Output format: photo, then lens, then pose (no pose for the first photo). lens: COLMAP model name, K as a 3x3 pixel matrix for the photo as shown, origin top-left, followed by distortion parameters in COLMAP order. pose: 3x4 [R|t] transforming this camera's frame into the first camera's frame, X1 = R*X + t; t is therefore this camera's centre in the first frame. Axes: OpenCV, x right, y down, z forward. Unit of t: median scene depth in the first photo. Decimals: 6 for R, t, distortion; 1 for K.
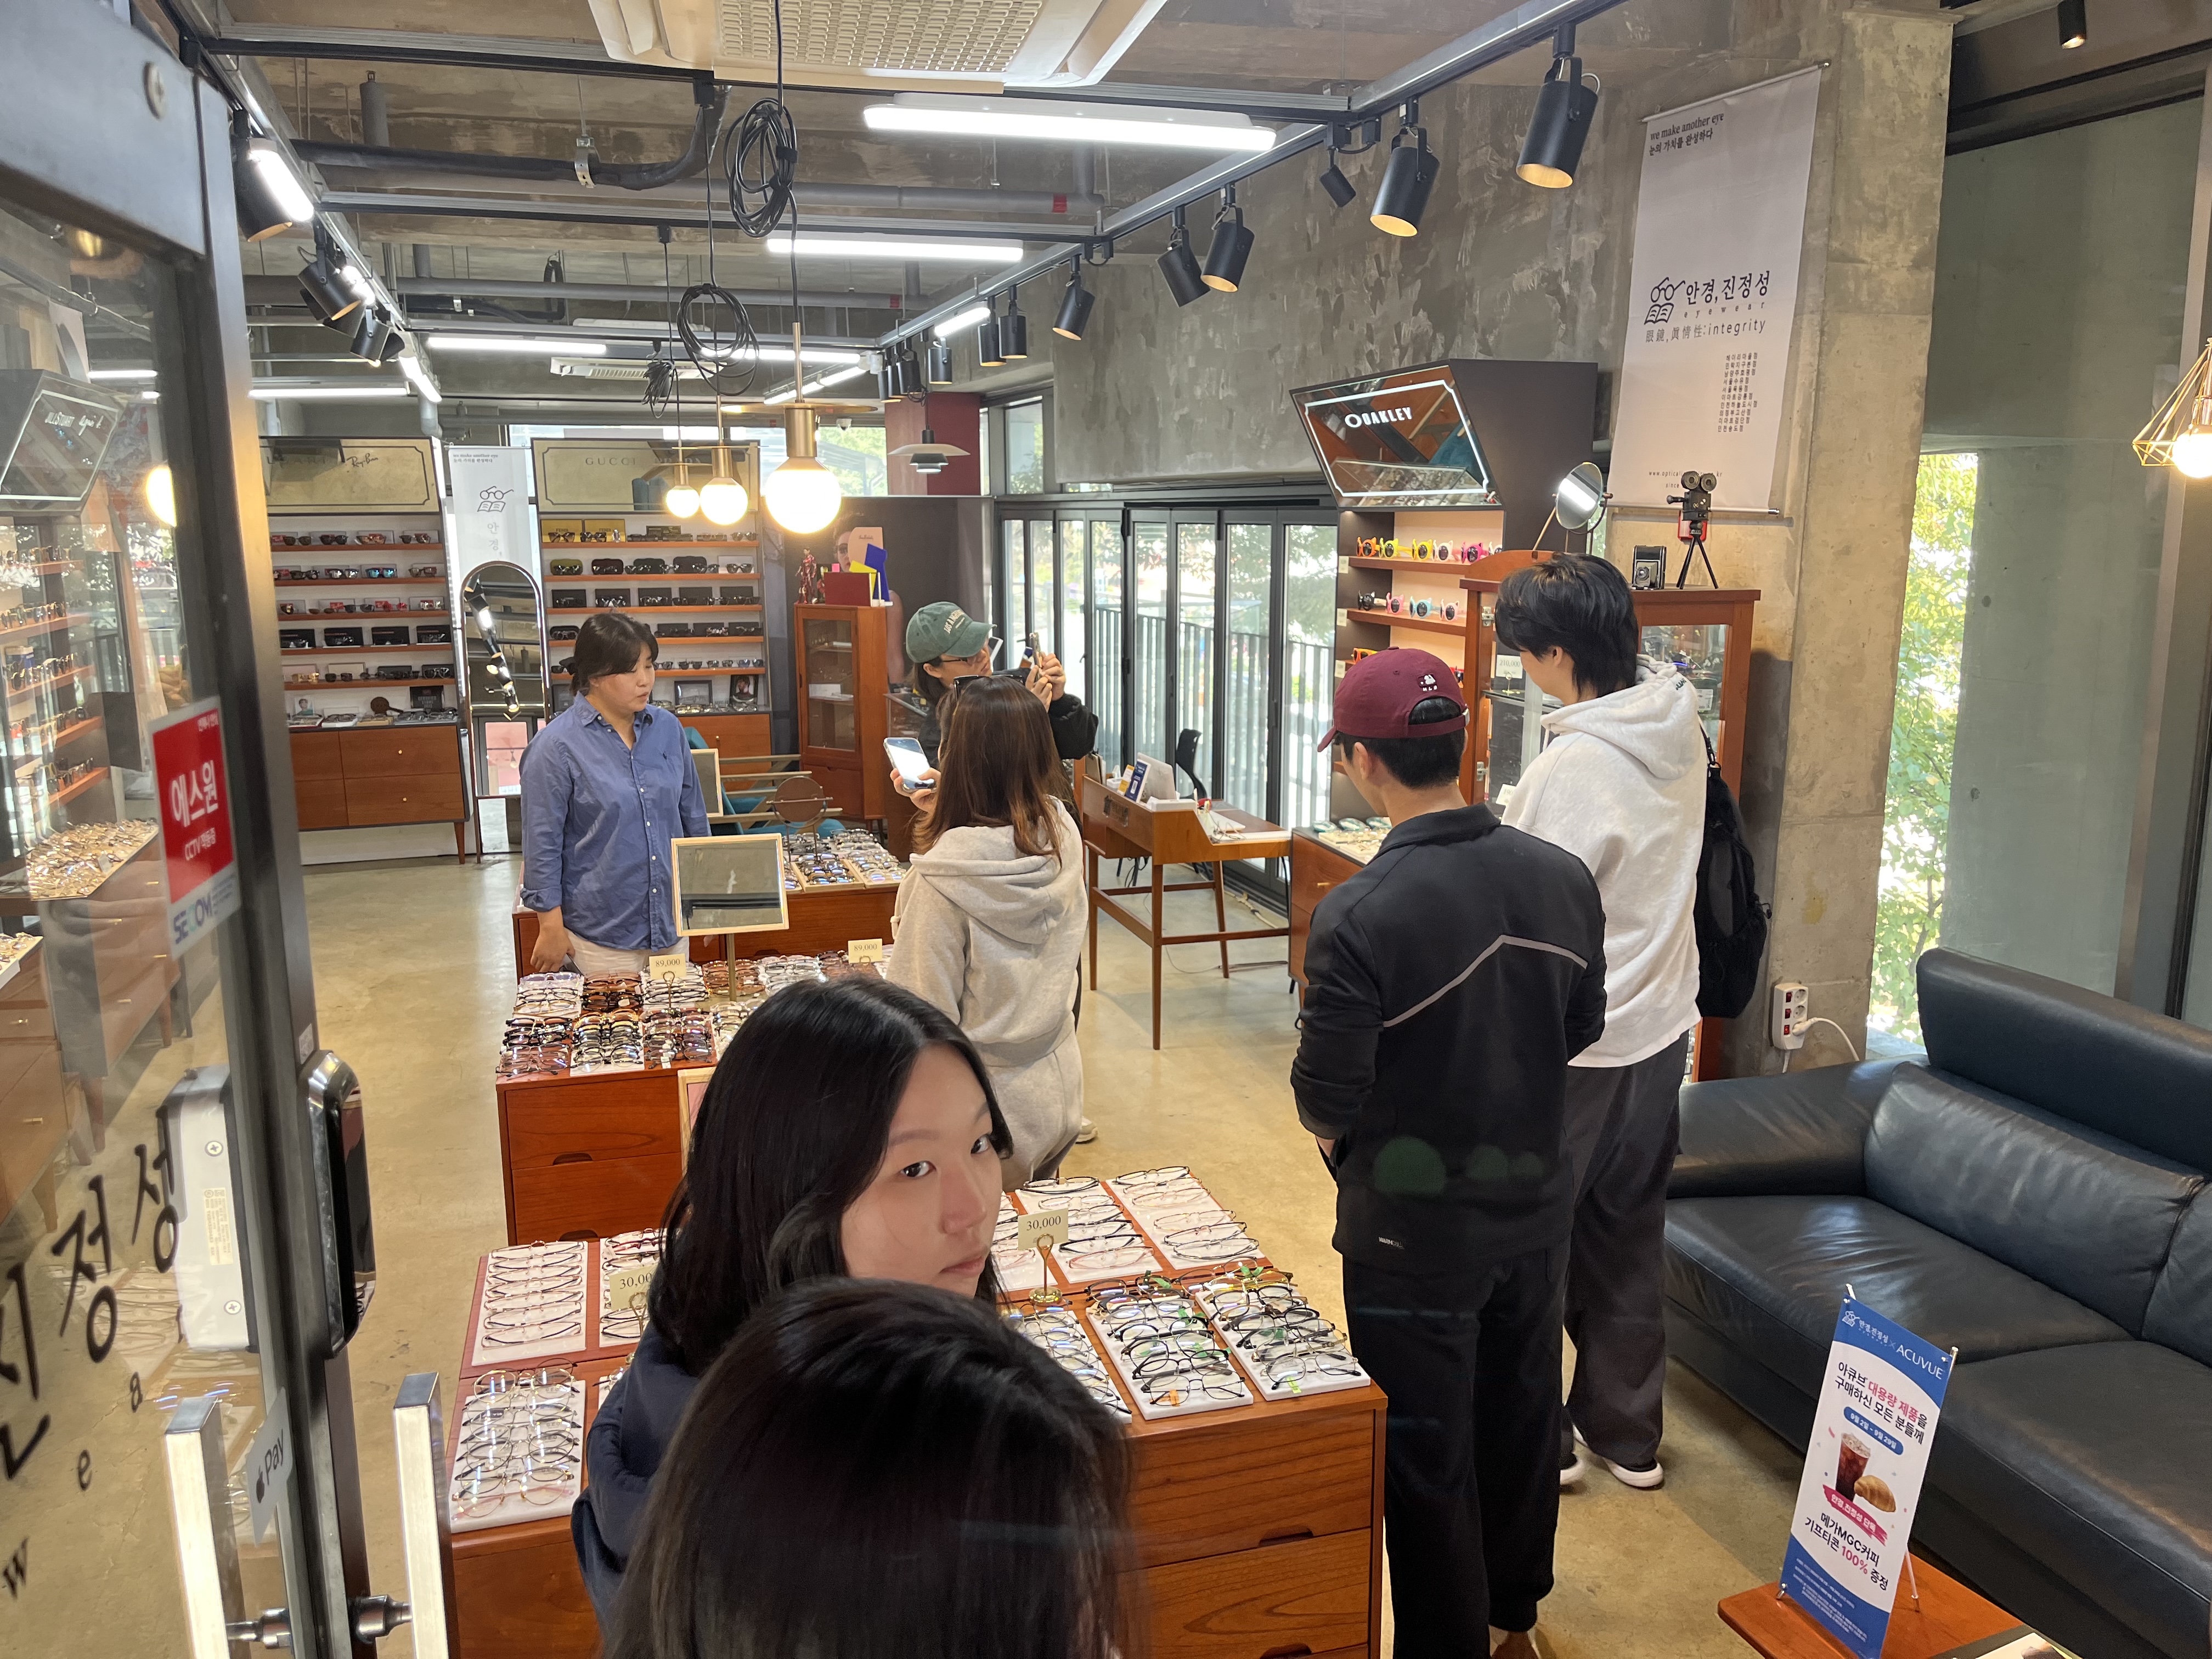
lens RADIAL K [[1559.3, 0, 1106.0], [0, 1559.3, 829.5], [0, 0, 1]] dist [0.001207, -0.005055]
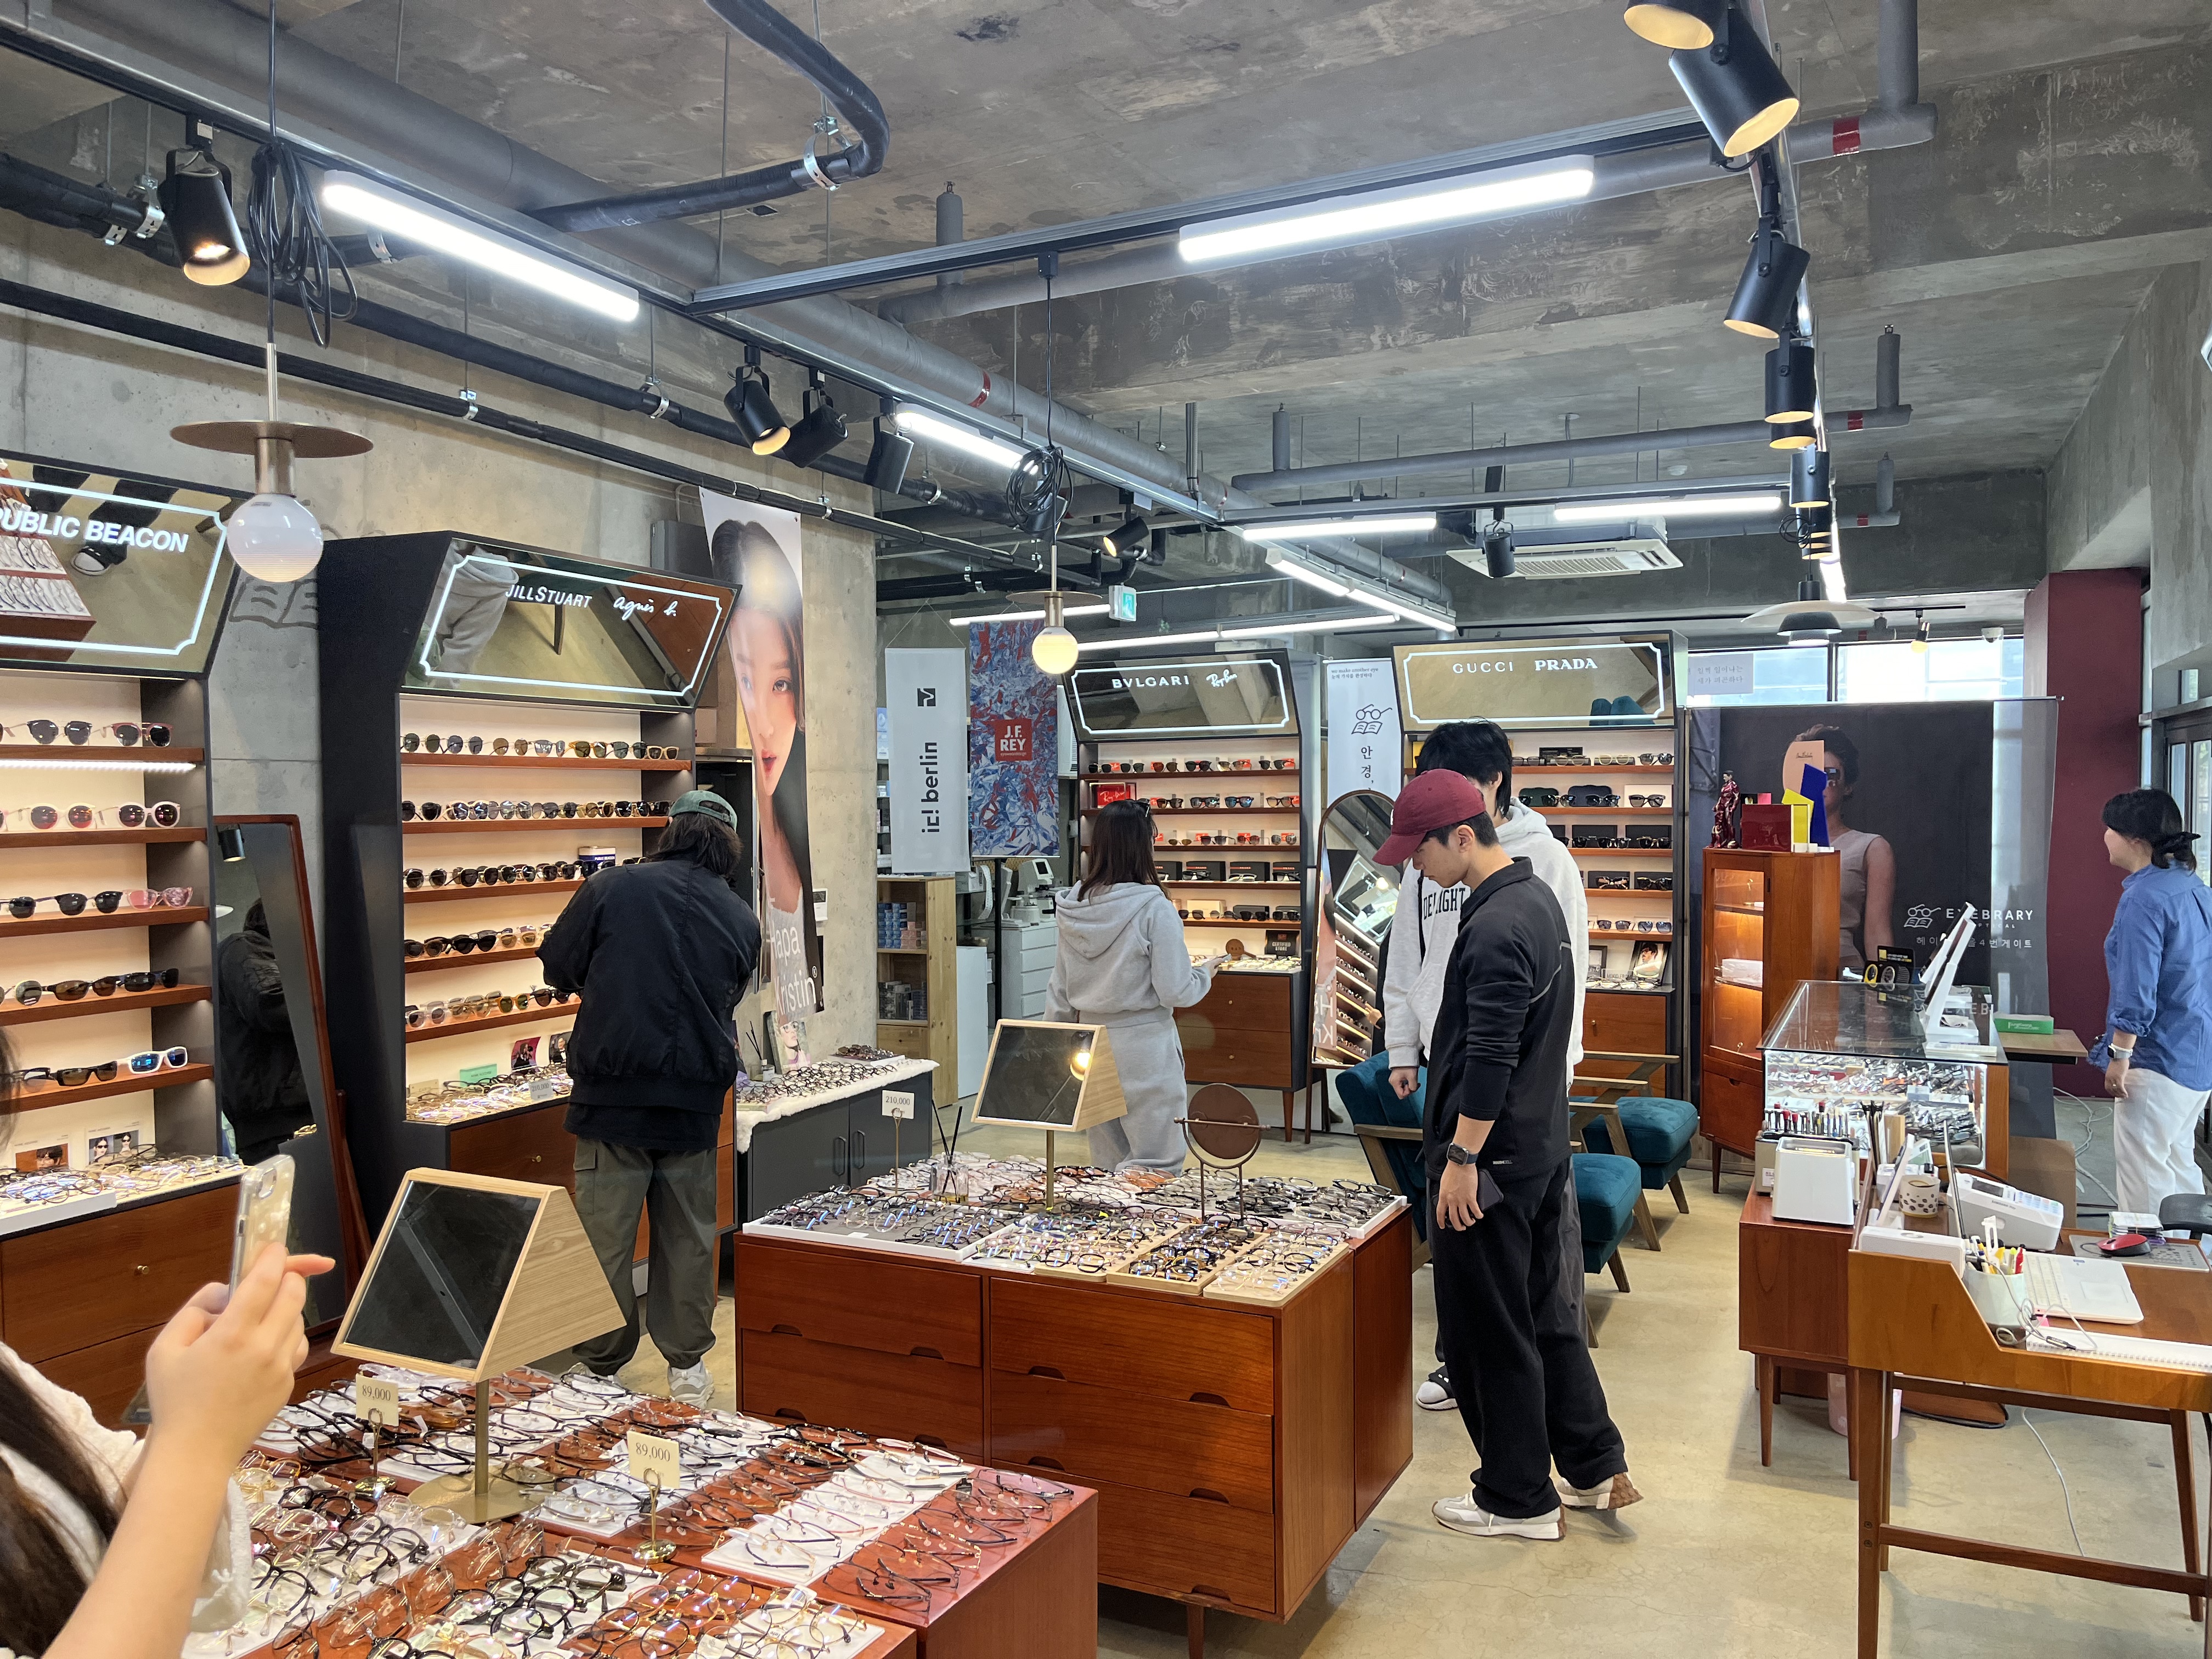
lens RADIAL K [[1662.8, 0, 1106.0], [0, 1662.8, 829.5], [0, 0, 1]] dist [0.056711, 0.002629]
pose [[0.746367, 0.013839, -0.665390, 0.219427], [-0.126804, 0.984426, -0.121761, -0.045015], [0.653343, 0.175253, 0.736498, 0.475811]]
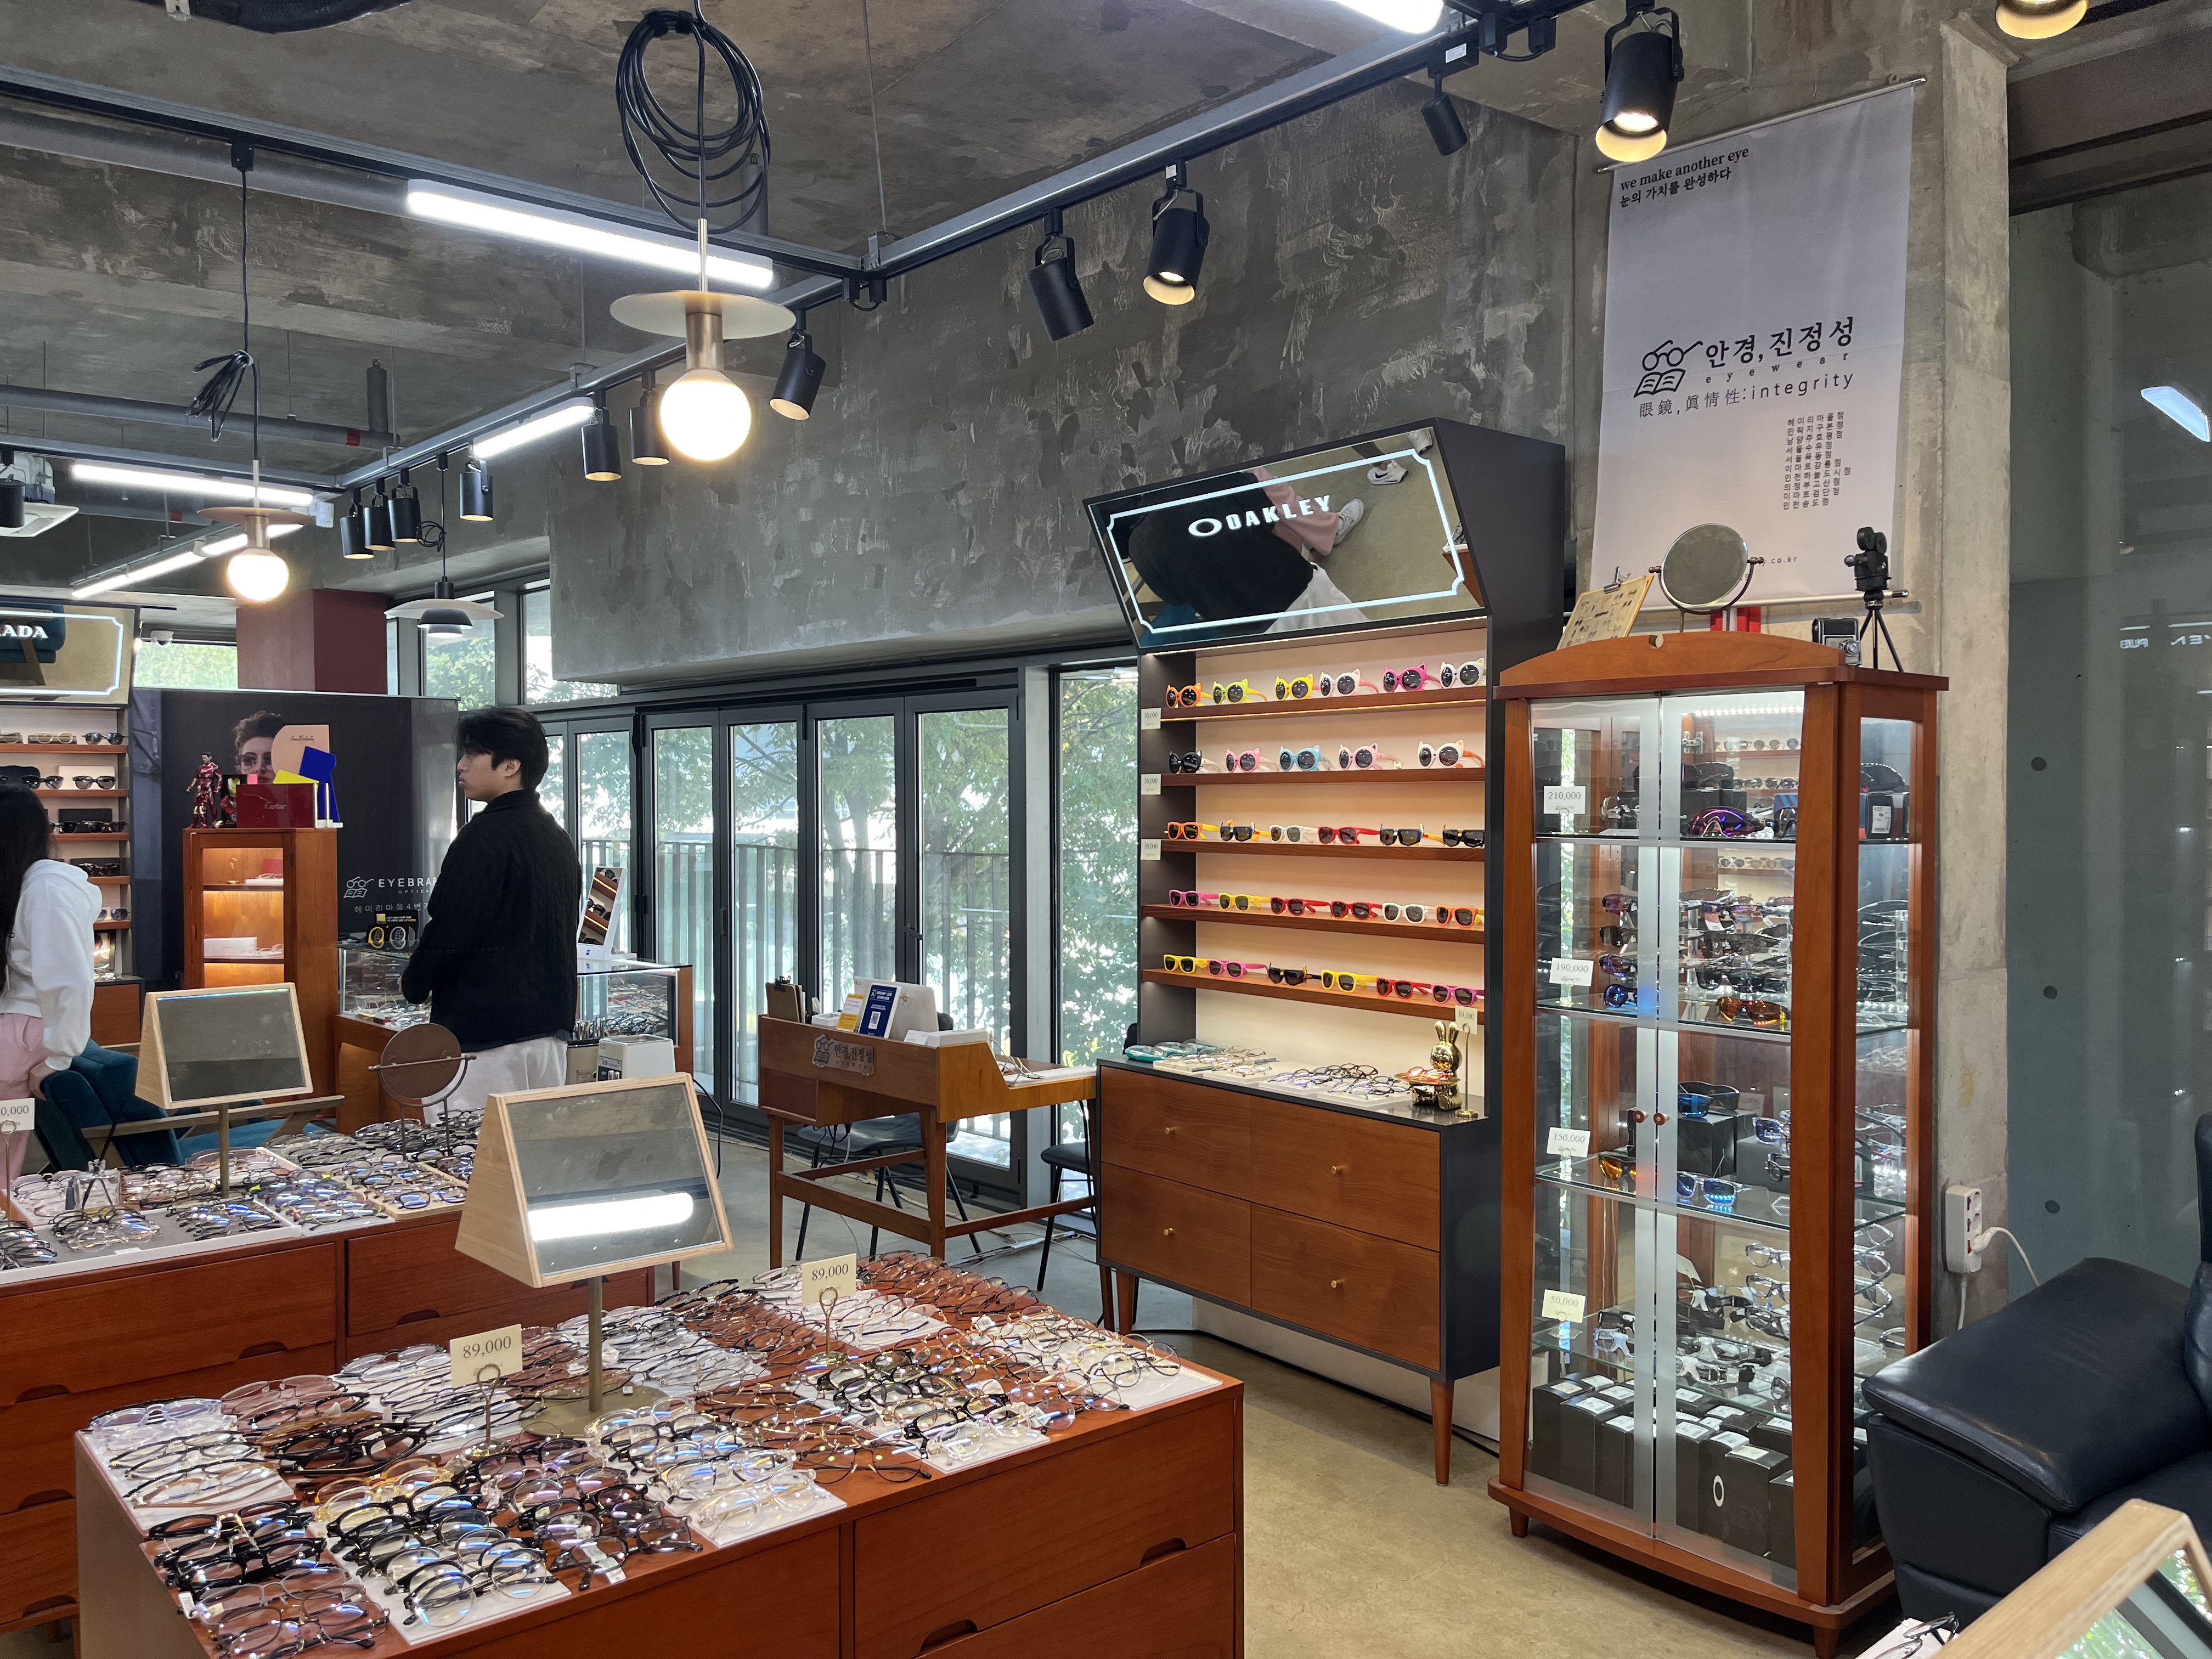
lens RADIAL K [[1616.0, 0, 1106.0], [0, 1616.0, 829.5], [0, 0, 1]] dist [0.045737, -0.067524]
pose [[0.918577, -0.010045, 0.395115, -0.208364], [0.077873, 0.984681, -0.156009, 0.012615], [-0.387495, 0.174075, 0.905288, 0.296257]]
